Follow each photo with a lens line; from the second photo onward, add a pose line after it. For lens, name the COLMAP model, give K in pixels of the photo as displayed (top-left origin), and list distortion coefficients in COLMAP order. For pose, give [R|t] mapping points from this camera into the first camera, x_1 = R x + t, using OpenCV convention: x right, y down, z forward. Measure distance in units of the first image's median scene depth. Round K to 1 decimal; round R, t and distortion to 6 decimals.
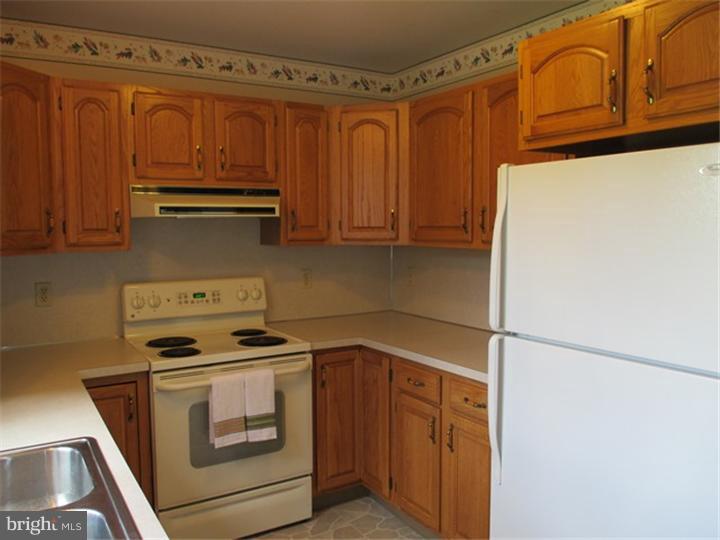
lens RADIAL K [[596.4, 0, 360.0], [0, 596.4, 270.0], [0, 0, 1]] dist [-0.028585, -0.009286]
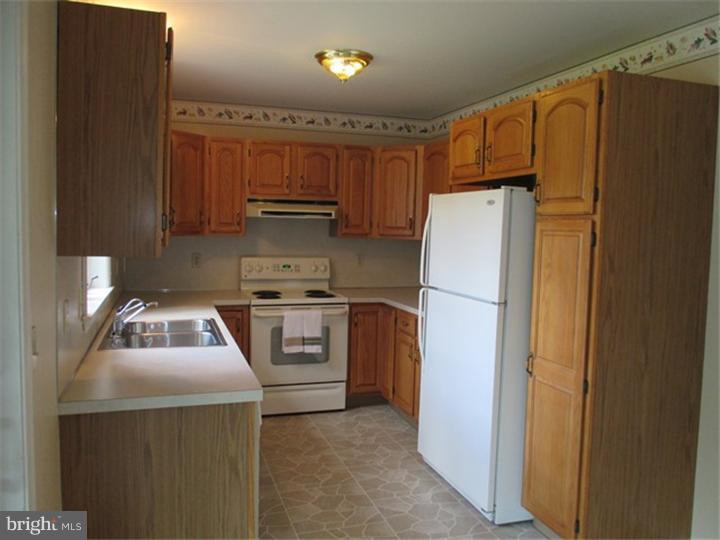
lens RADIAL K [[596.4, 0, 360.0], [0, 596.4, 270.0], [0, 0, 1]] dist [-0.028585, -0.009286]
pose [[0.972928, 0.046939, -0.226292, 0.308605], [-0.046969, 0.998883, 0.005257, 0.037528], [0.226286, 0.005514, 0.974045, -0.556716]]
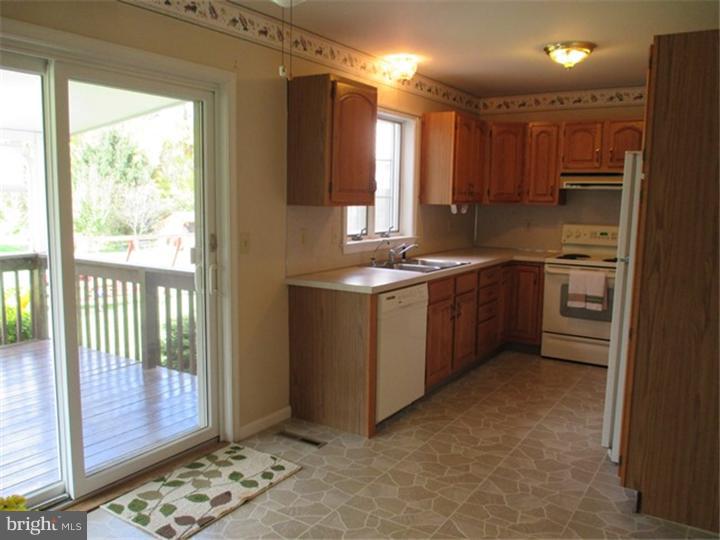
lens RADIAL K [[596.4, 0, 360.0], [0, 596.4, 270.0], [0, 0, 1]] dist [-0.028585, -0.009286]
pose [[0.438418, 0.125283, -0.889997, 1.067328], [-0.085152, 0.991573, 0.097636, 0.041860], [0.894728, 0.032980, 0.445391, -0.445828]]
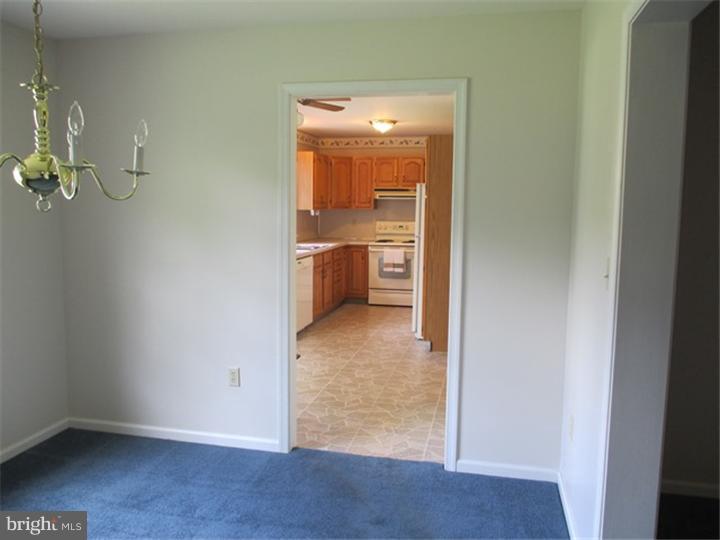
lens RADIAL K [[596.4, 0, 360.0], [0, 596.4, 270.0], [0, 0, 1]] dist [-0.028585, -0.009286]
pose [[0.721821, 0.093334, -0.685757, 1.680577], [-0.066034, 0.995632, 0.066002, 0.079839], [0.688922, -0.002359, 0.724832, -1.278490]]
